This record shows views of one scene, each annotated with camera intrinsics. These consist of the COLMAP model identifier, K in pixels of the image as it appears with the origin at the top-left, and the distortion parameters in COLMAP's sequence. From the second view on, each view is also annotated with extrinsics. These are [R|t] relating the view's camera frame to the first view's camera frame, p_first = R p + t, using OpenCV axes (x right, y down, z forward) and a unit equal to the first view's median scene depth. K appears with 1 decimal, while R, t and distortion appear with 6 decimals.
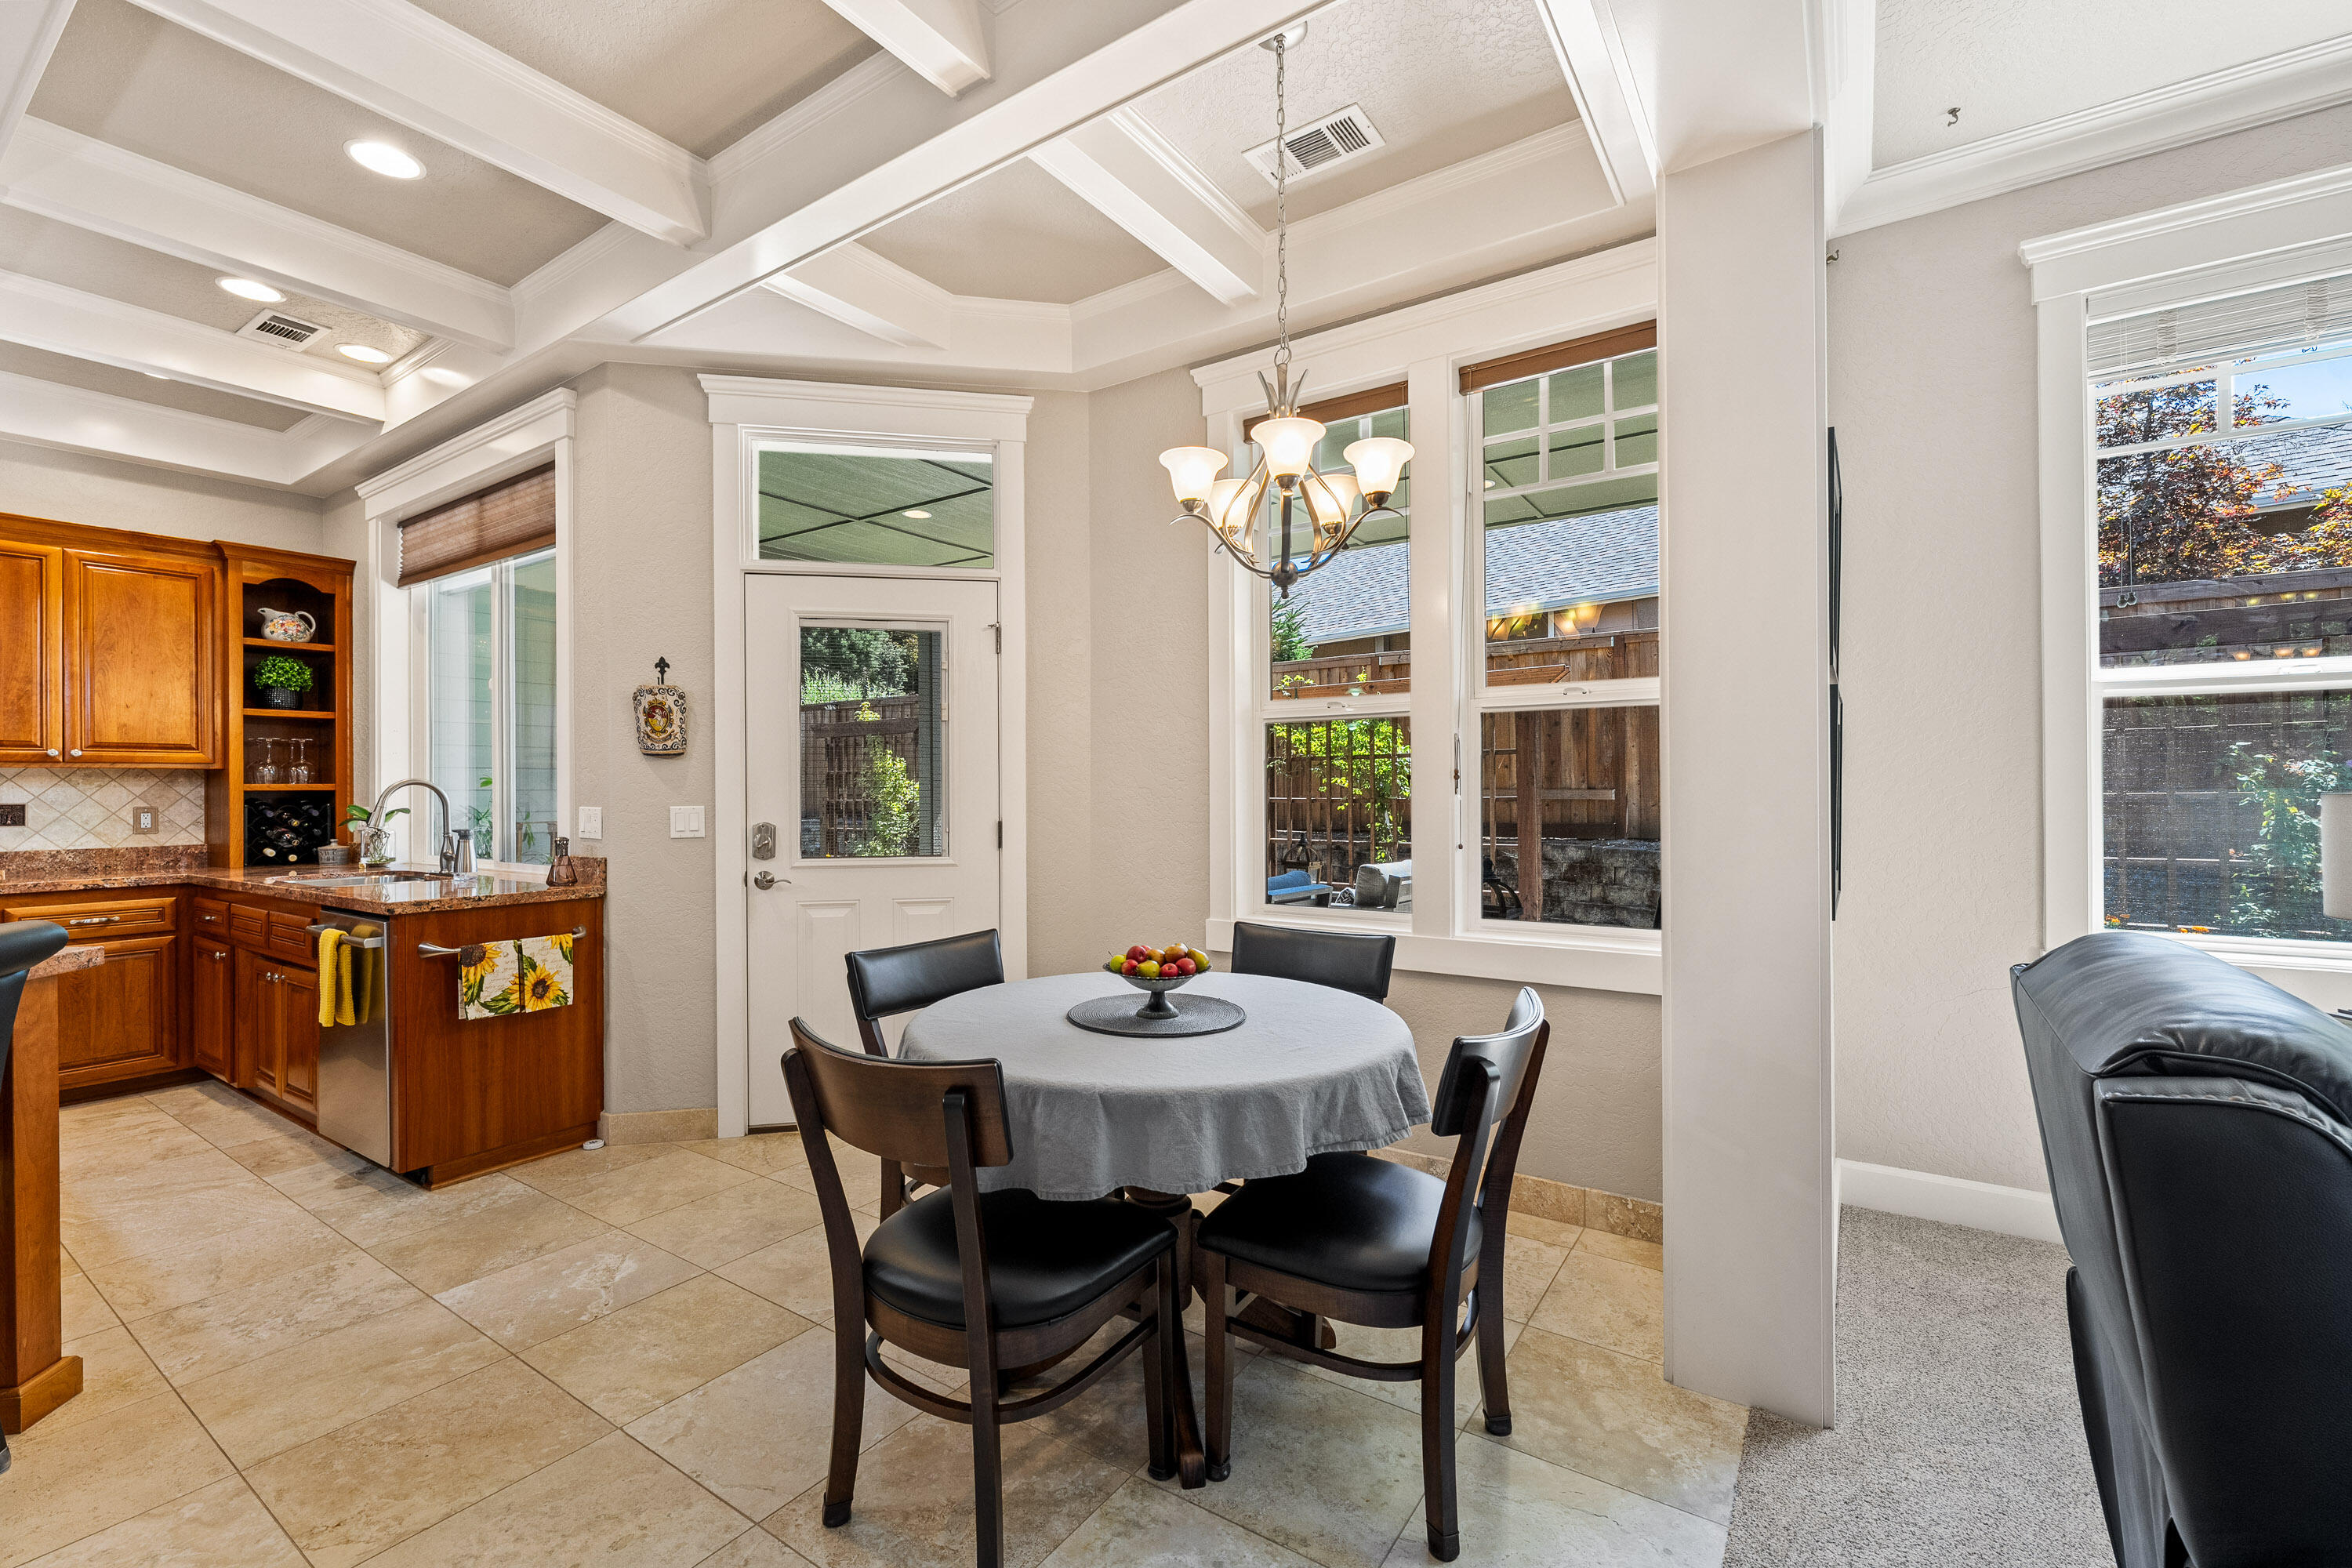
lens RADIAL K [[998.8, 0, 1177.0], [0, 998.8, 786.2], [0, 0, 1]] dist [-0.001047, -0.000544]
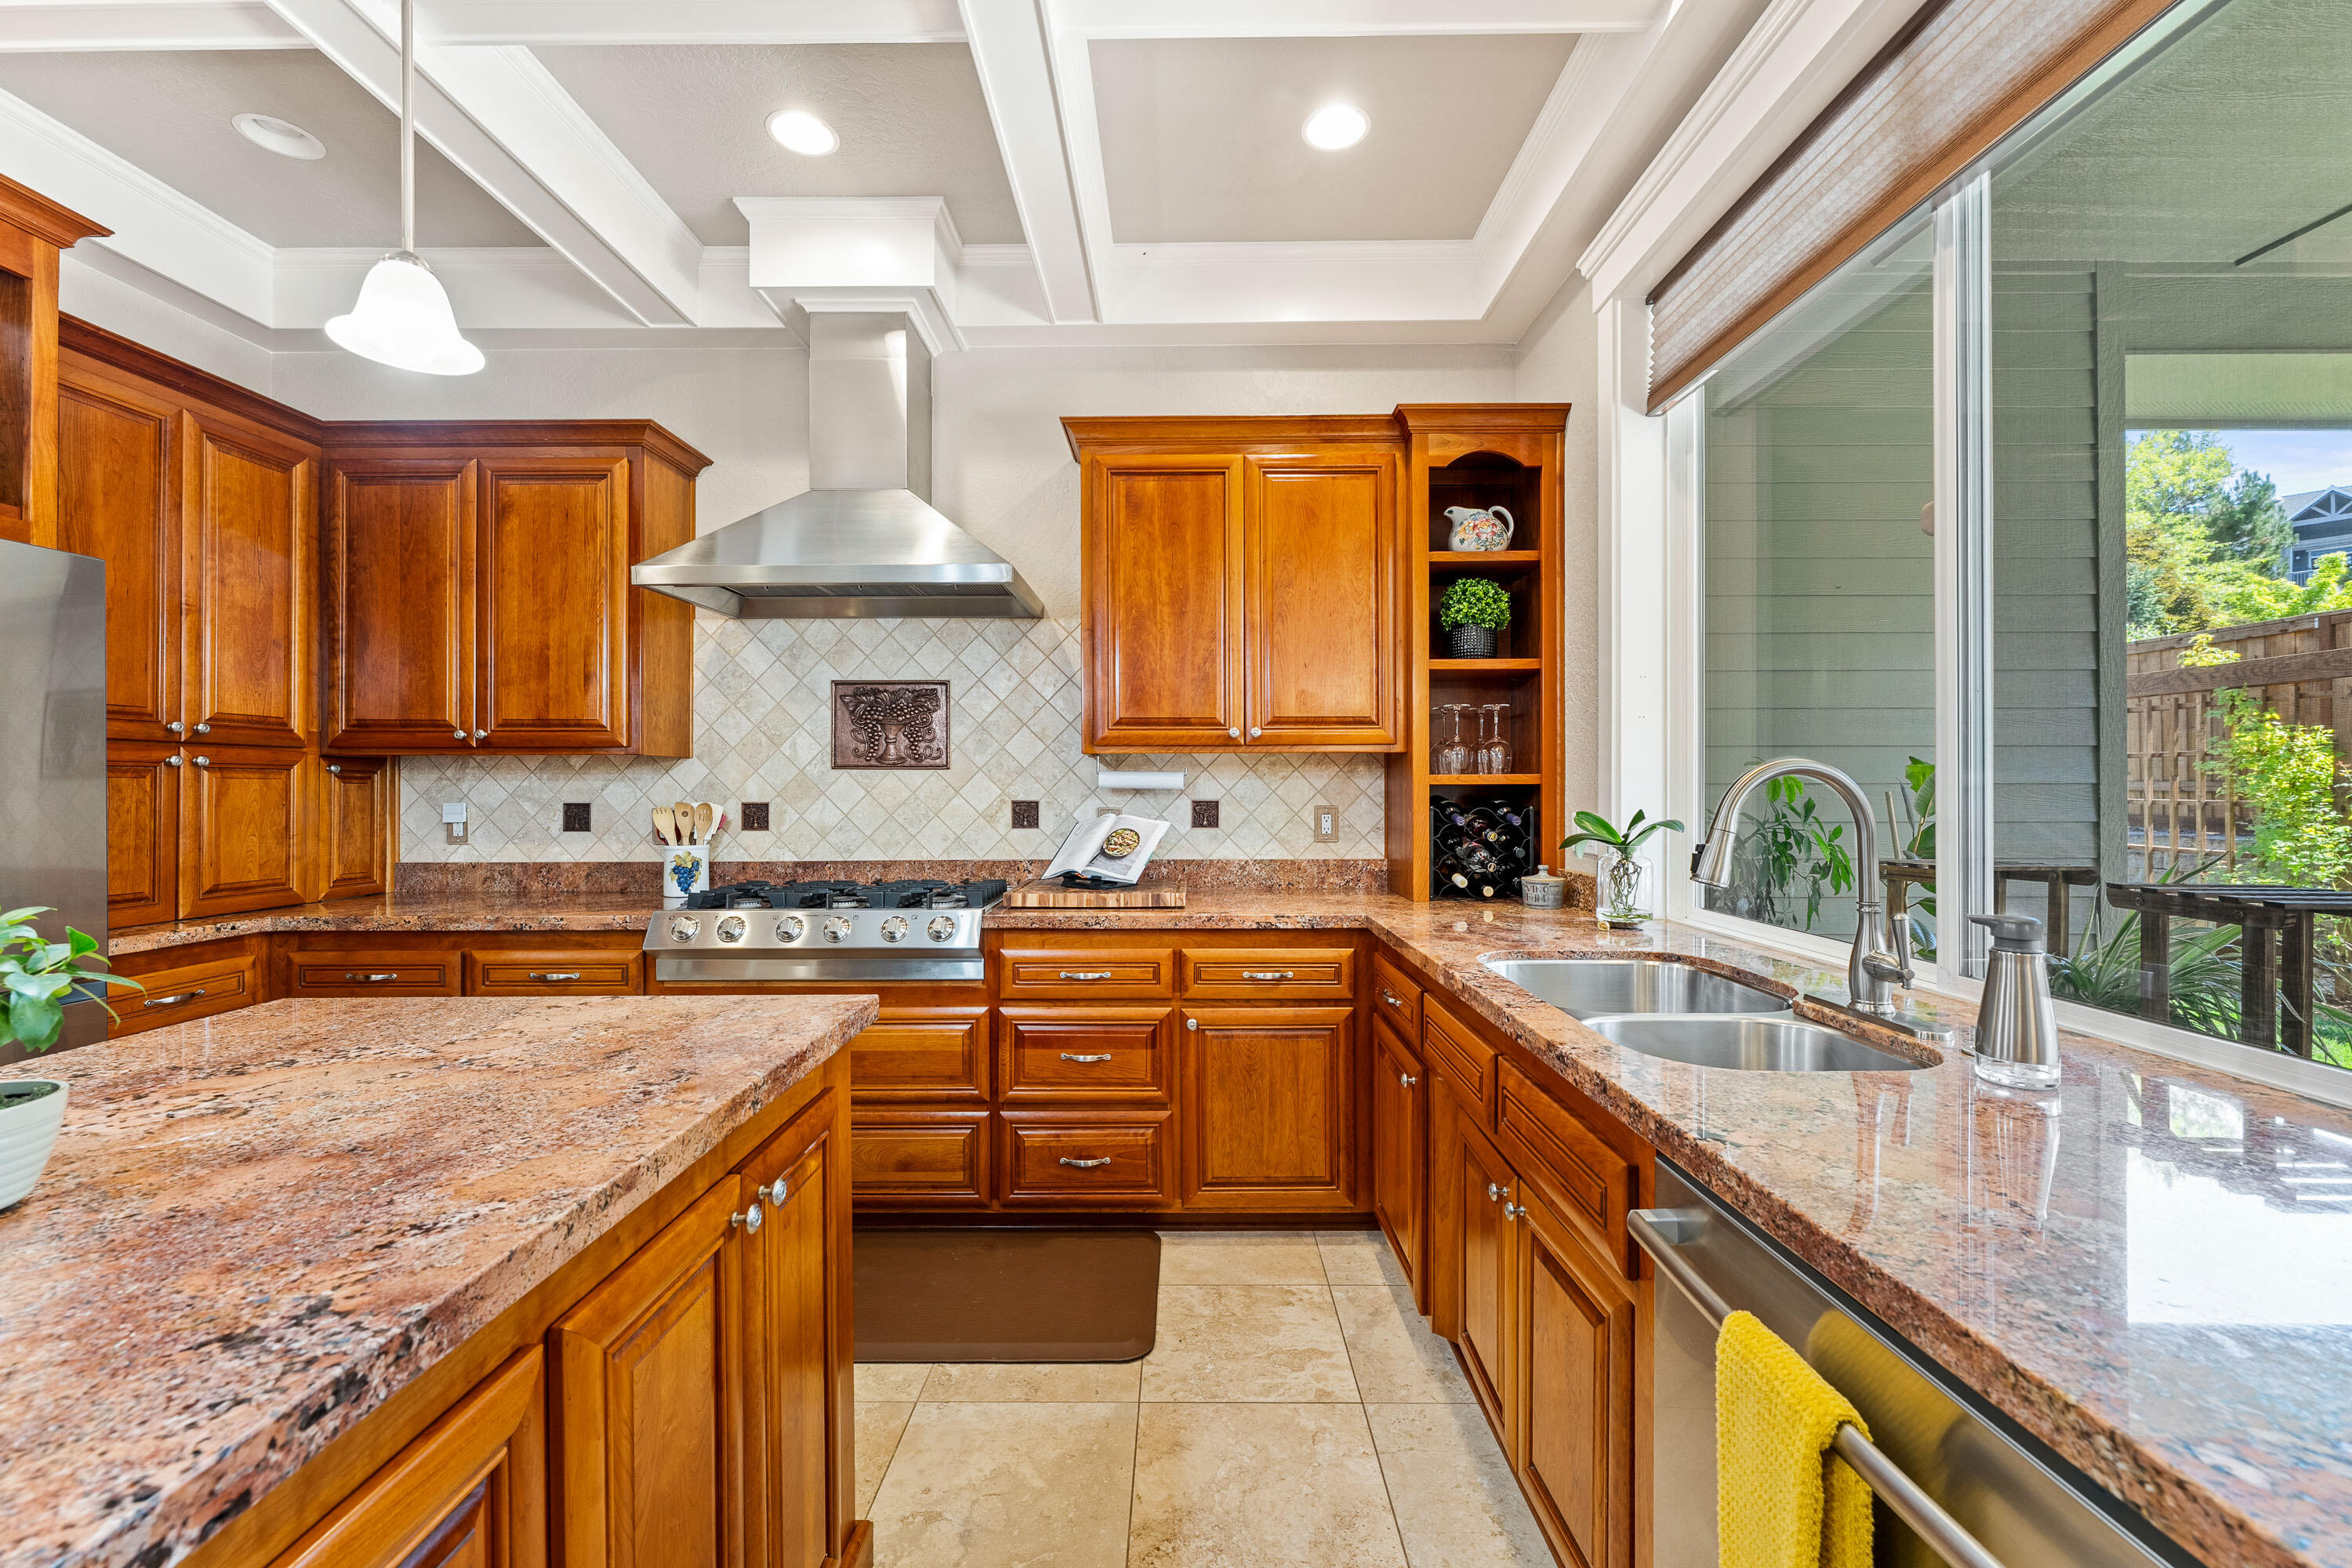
lens RADIAL K [[942.7, 0, 1181.7], [0, 942.7, 783.7], [0, 0, 1]] dist [-0.001320, -0.000384]
pose [[0.558511, 0.004921, -0.829483, -0.568735], [0.000705, 0.999979, 0.006407, -0.000054], [0.829497, -0.004163, 0.558496, 0.575597]]
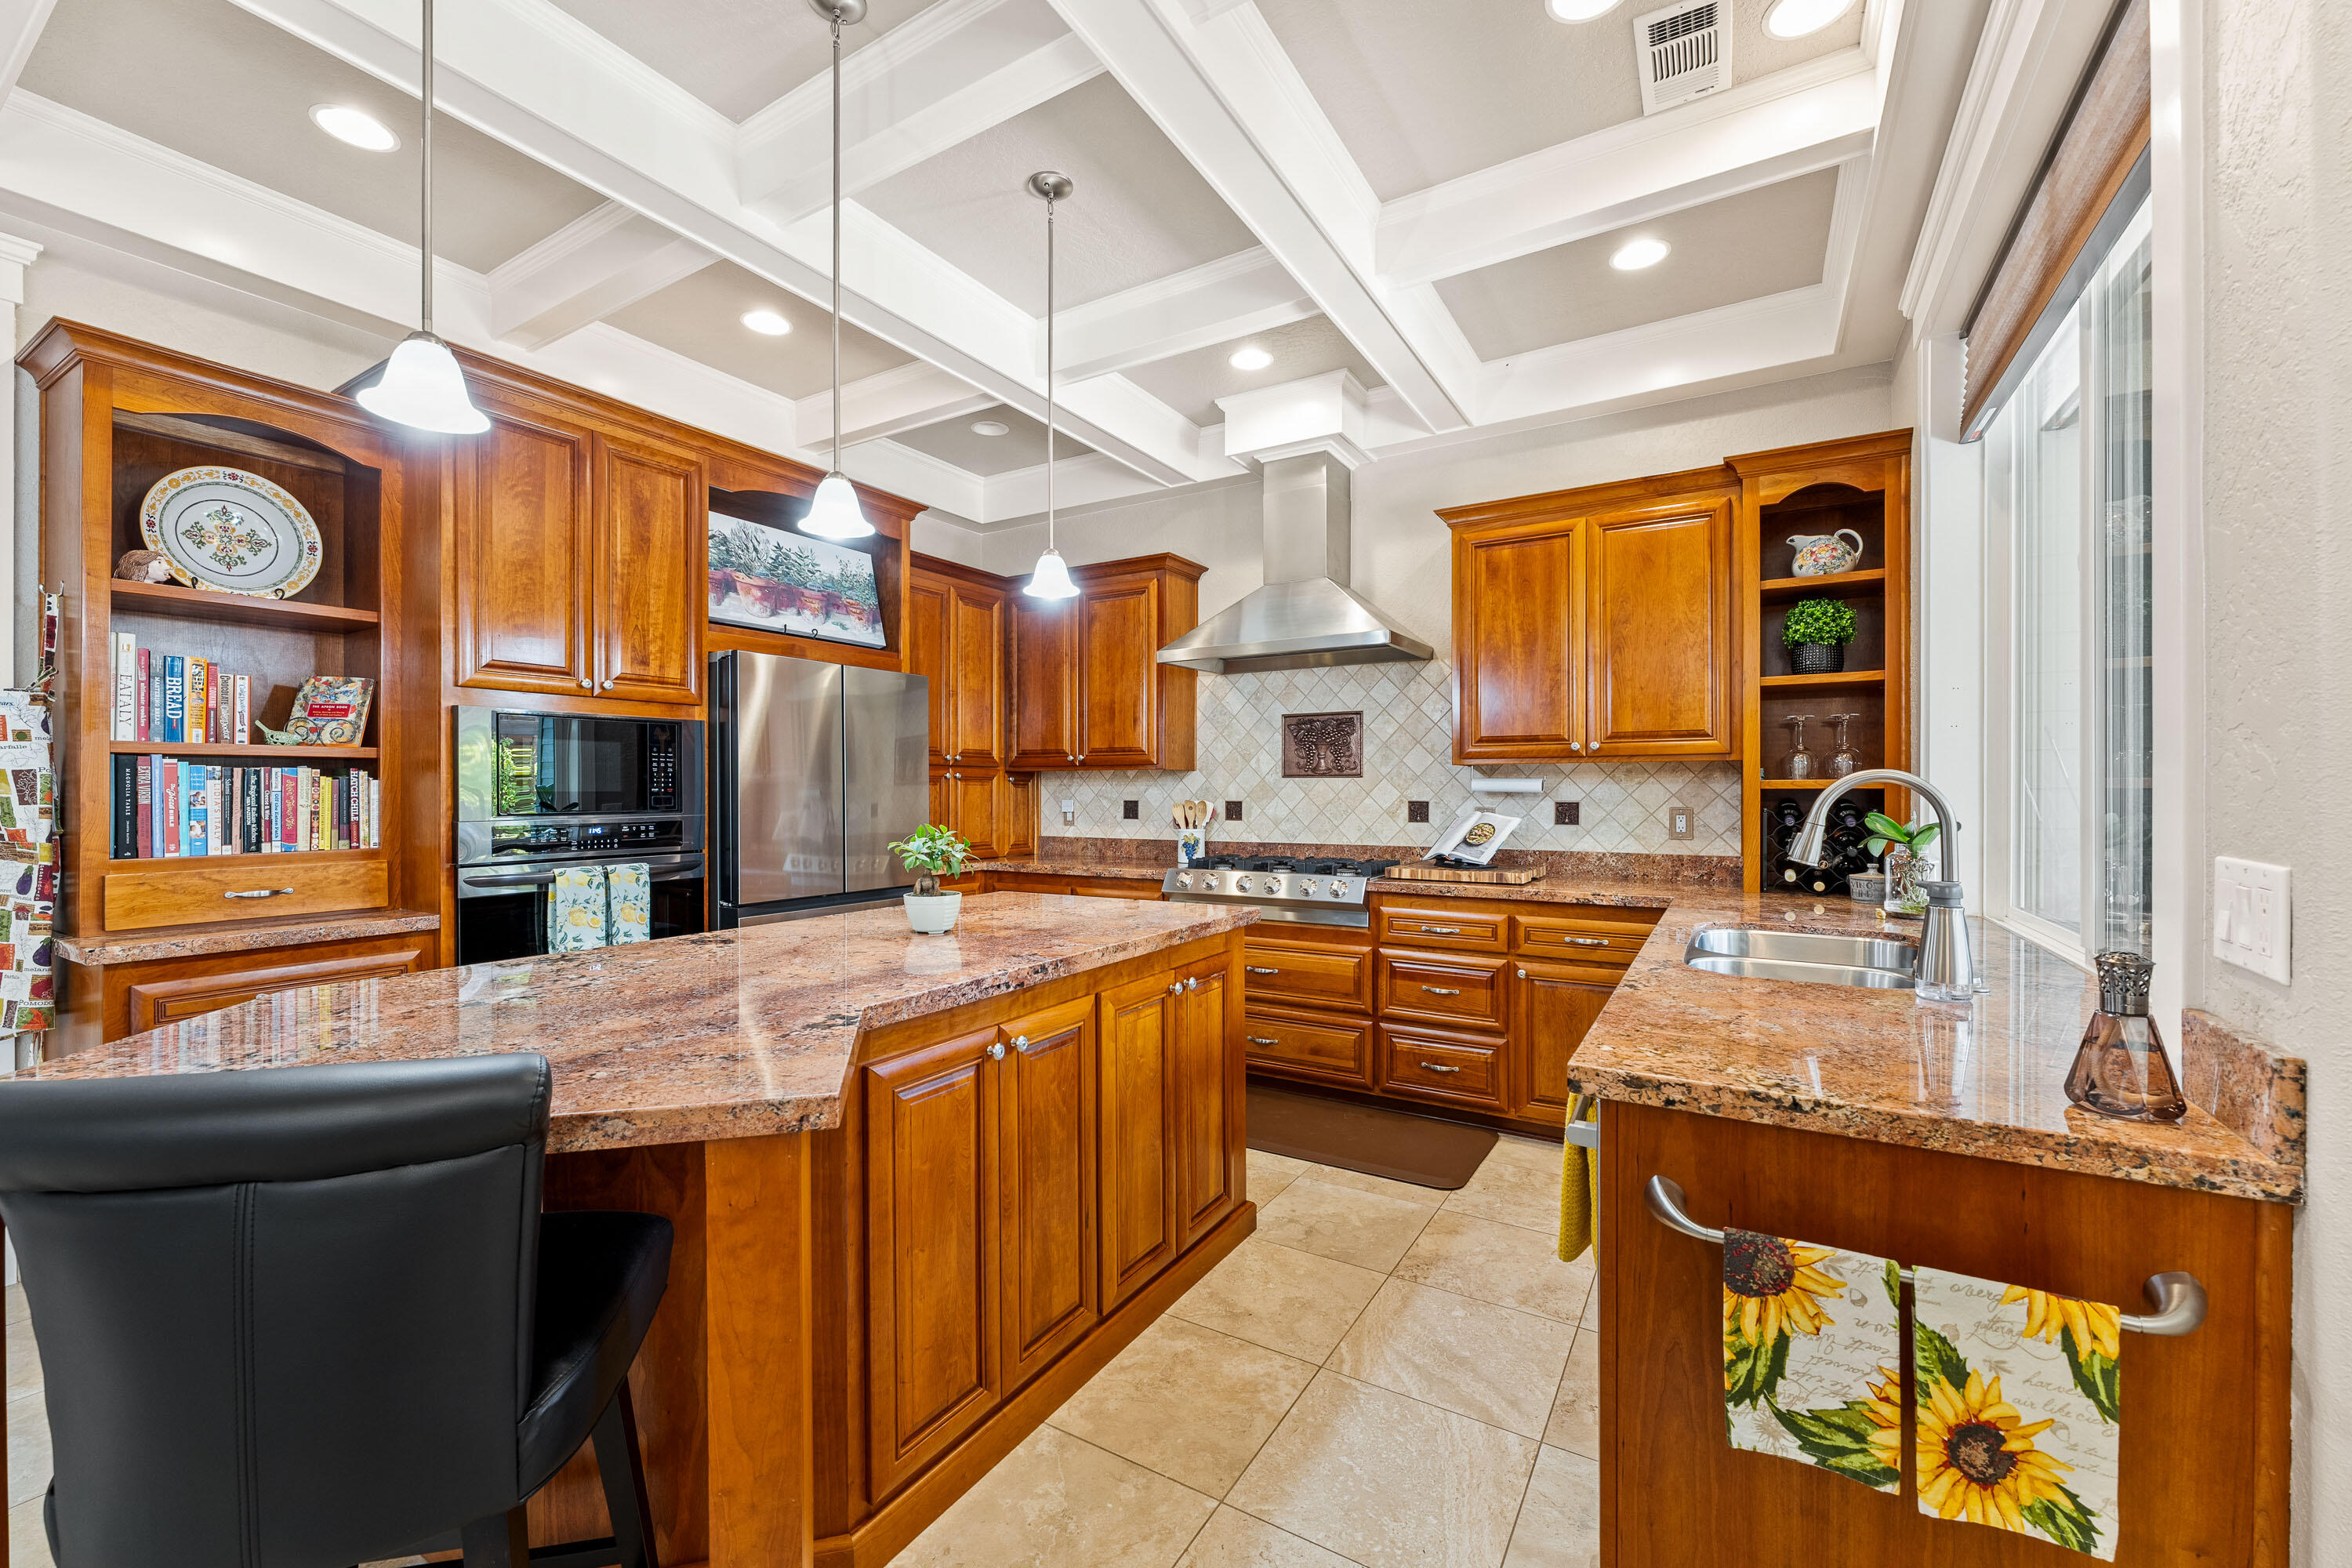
lens RADIAL K [[940.9, 0, 1175.1], [0, 940.9, 794.2], [0, 0, 1]] dist [-0.001747, -0.000492]
pose [[0.049400, 0.011938, -0.998708, -0.293065], [0.003689, 0.999920, 0.012135, -0.001769], [0.998772, -0.004284, 0.049352, 0.592606]]
